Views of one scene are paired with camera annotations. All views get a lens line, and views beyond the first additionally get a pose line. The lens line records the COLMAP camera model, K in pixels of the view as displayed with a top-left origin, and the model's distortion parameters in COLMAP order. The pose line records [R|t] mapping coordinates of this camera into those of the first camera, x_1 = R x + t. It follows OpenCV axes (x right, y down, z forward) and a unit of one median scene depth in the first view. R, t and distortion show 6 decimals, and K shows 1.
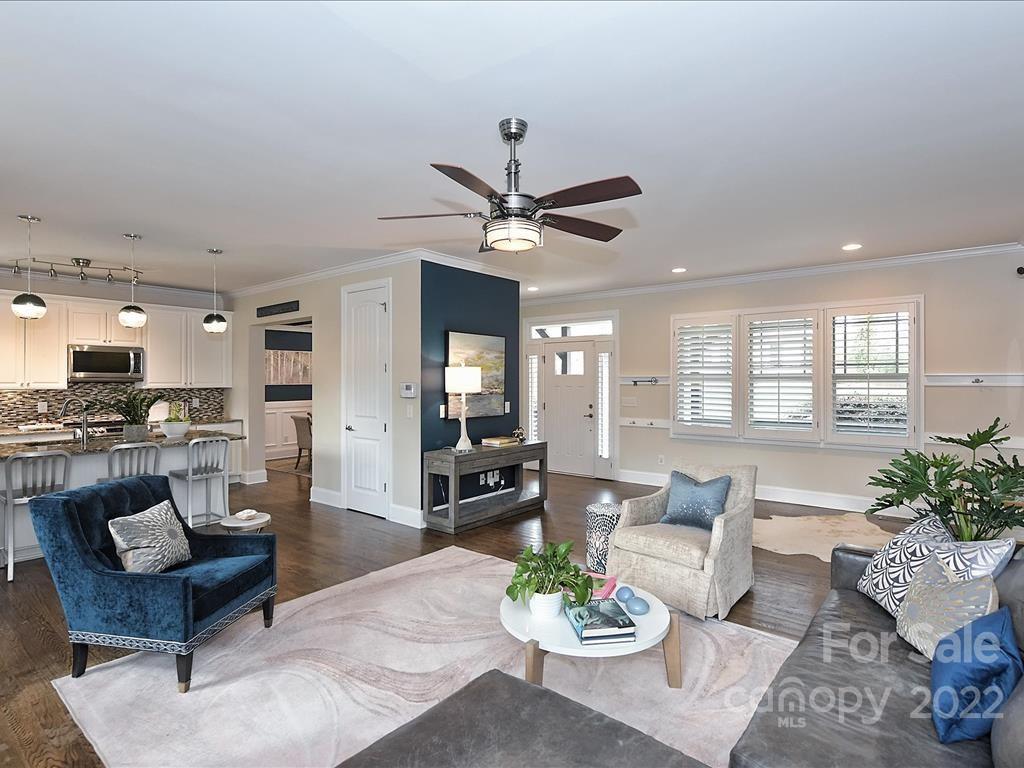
lens RADIAL K [[533.1, 0, 505.7], [0, 533.1, 384.1], [0, 0, 1]] dist [0.002895, 0.000096]
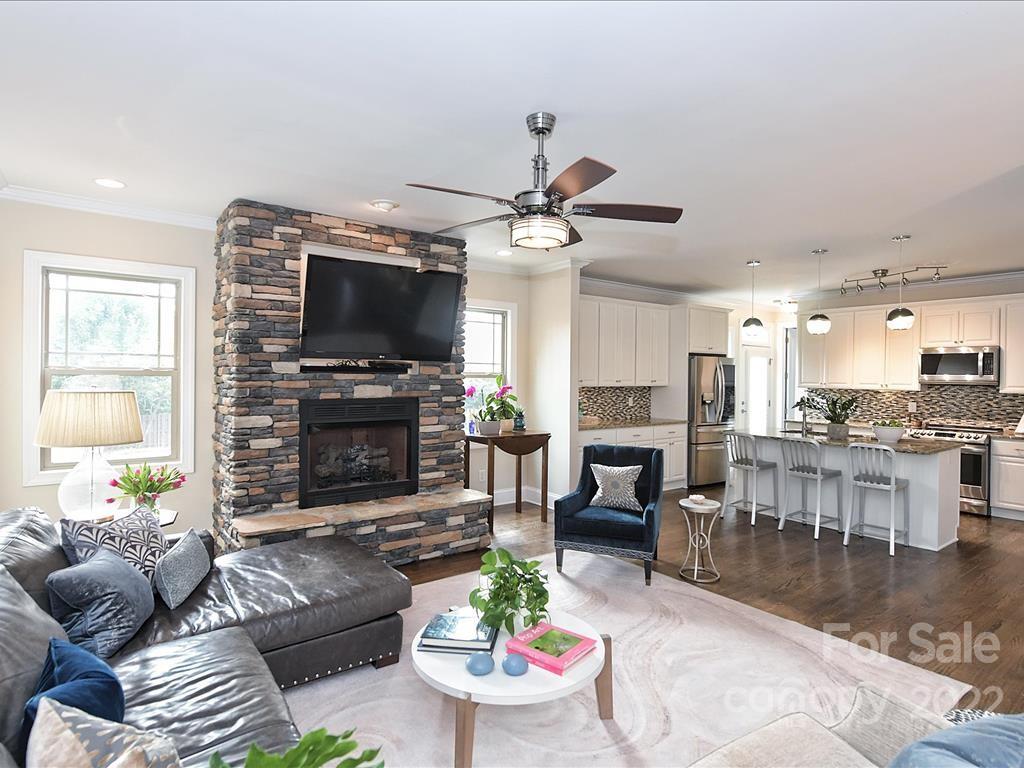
lens RADIAL K [[551.6, 0, 525.0], [0, 551.6, 377.3], [0, 0, 1]] dist [0.000557, 0.000539]
pose [[-0.218183, -0.000125, -0.975908, 0.492123], [-0.020317, 0.999784, 0.004414, -0.007721], [0.975696, 0.020791, -0.218138, 0.589370]]
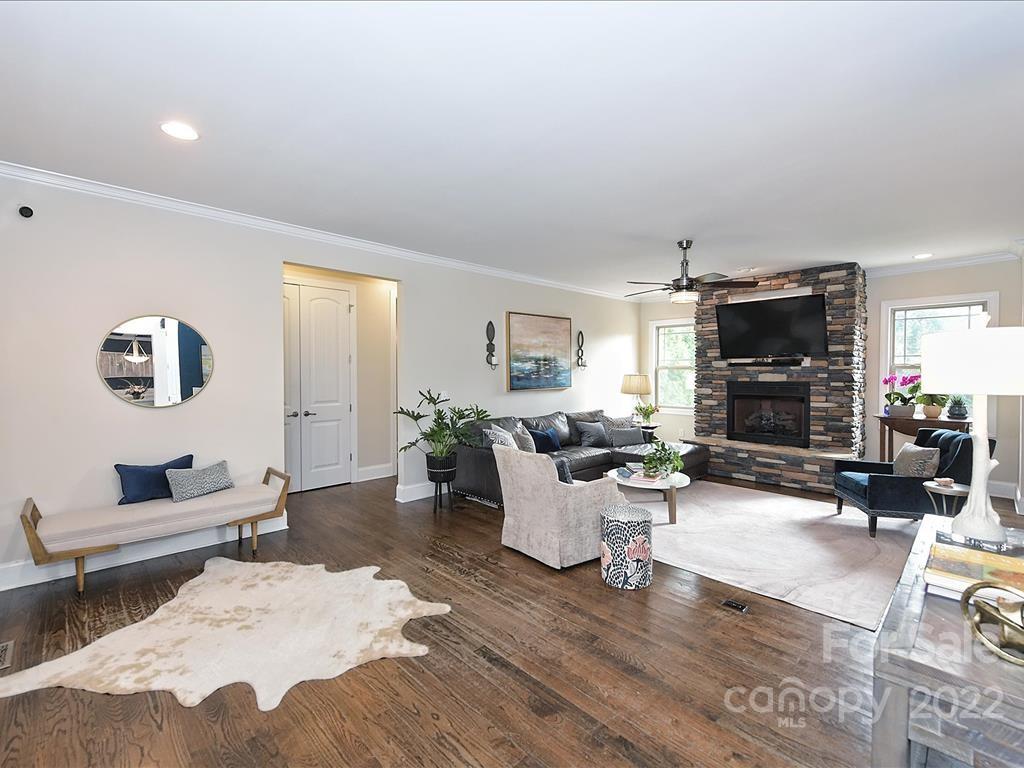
lens RADIAL K [[462.4, 0, 508.6], [0, 462.4, 380.7], [0, 0, 1]] dist [0.000431, -0.000051]
pose [[-0.993692, -0.003614, 0.112082, 0.238180], [-0.000262, 0.999553, 0.029907, -0.003682], [-0.112140, 0.029689, -0.993249, 1.386716]]
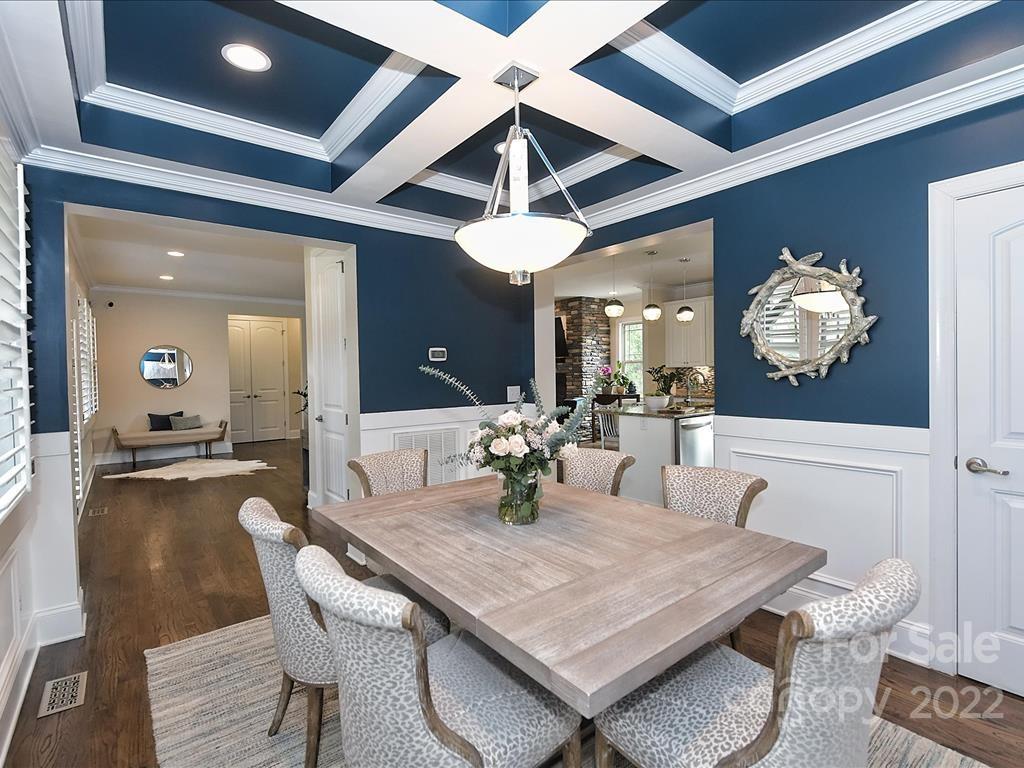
lens RADIAL K [[506.3, 0, 512.0], [0, 506.3, 384.0], [0, 0, 1]] dist [-0.000597, -0.000181]
pose [[-0.976542, 0.009914, 0.215099, -0.544114], [0.017223, 0.999335, 0.032132, 0.009363], [-0.214638, 0.035082, -0.976064, 2.061656]]
